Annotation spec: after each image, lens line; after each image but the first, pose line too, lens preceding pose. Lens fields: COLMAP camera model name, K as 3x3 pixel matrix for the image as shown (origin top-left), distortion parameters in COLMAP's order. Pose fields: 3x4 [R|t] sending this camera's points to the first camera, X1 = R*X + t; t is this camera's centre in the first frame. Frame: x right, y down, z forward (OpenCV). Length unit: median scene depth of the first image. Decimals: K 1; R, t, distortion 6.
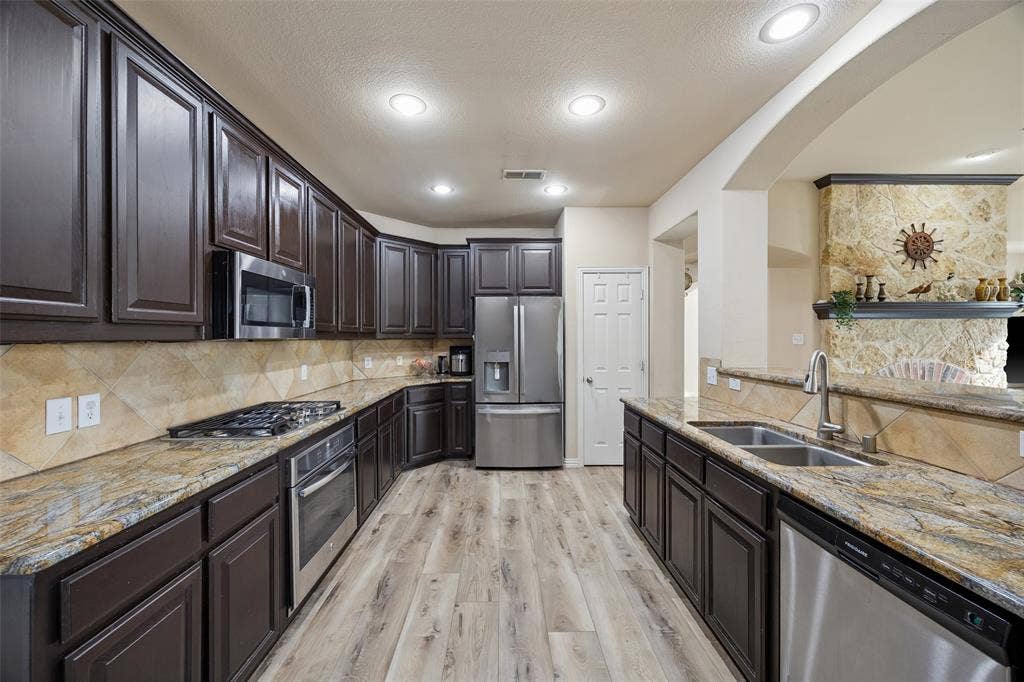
lens RADIAL K [[392.5, 0, 509.9], [0, 392.5, 338.4], [0, 0, 1]] dist [-0.005885, -0.000029]
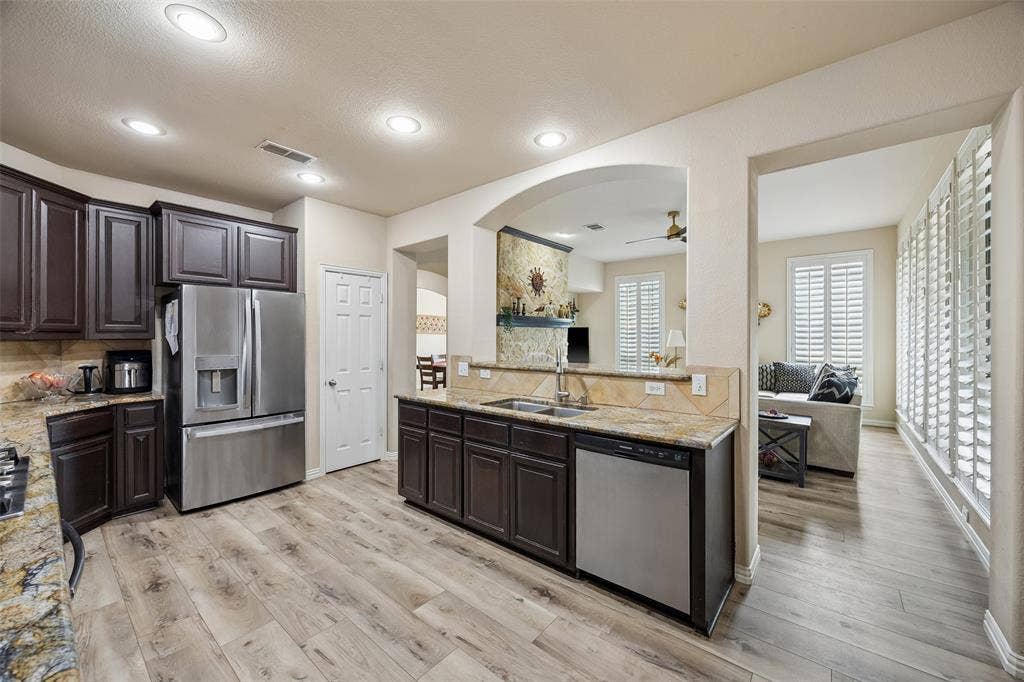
lens RADIAL K [[392.5, 0, 515.1], [0, 392.5, 338.5], [0, 0, 1]] dist [-0.005885, -0.000029]
pose [[0.645035, 0.002571, 0.764149, -0.240735], [-0.000782, 0.999996, -0.002704, -0.000514], [-0.764152, 0.001146, 0.645035, 0.037440]]
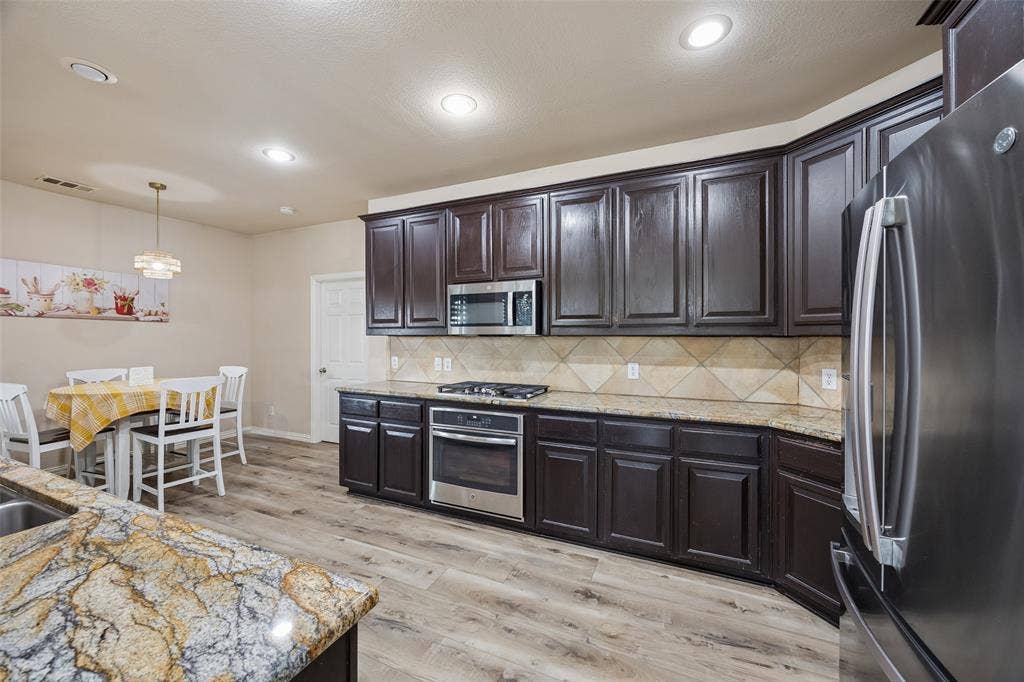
lens RADIAL K [[392.5, 0, 510.6], [0, 392.5, 338.7], [0, 0, 1]] dist [-0.005885, -0.000029]
pose [[-0.433310, 0.006660, -0.901220, 0.334081], [-0.002425, 0.999960, 0.008555, 0.001866], [0.901242, 0.005893, -0.433277, 0.865096]]
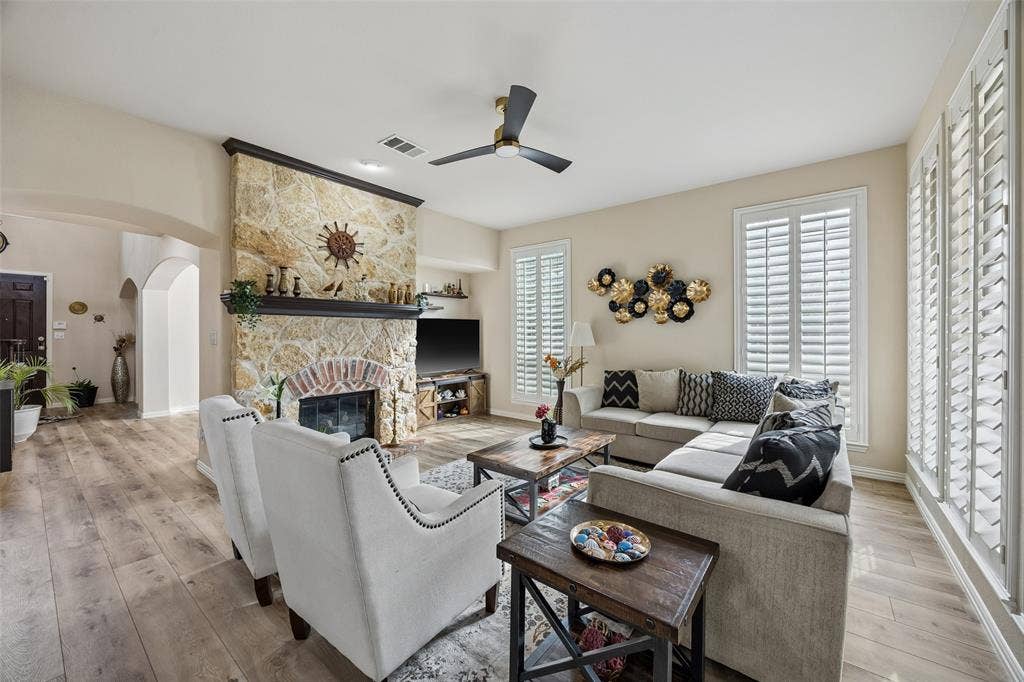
lens RADIAL K [[392.5, 0, 511.5], [0, 392.5, 335.9], [0, 0, 1]] dist [-0.005885, -0.000029]
pose [[0.632267, 0.000169, 0.774751, 0.556149], [0.000669, 0.999999, -0.000763, -0.001186], [-0.774750, 0.001001, 0.632267, 0.020720]]
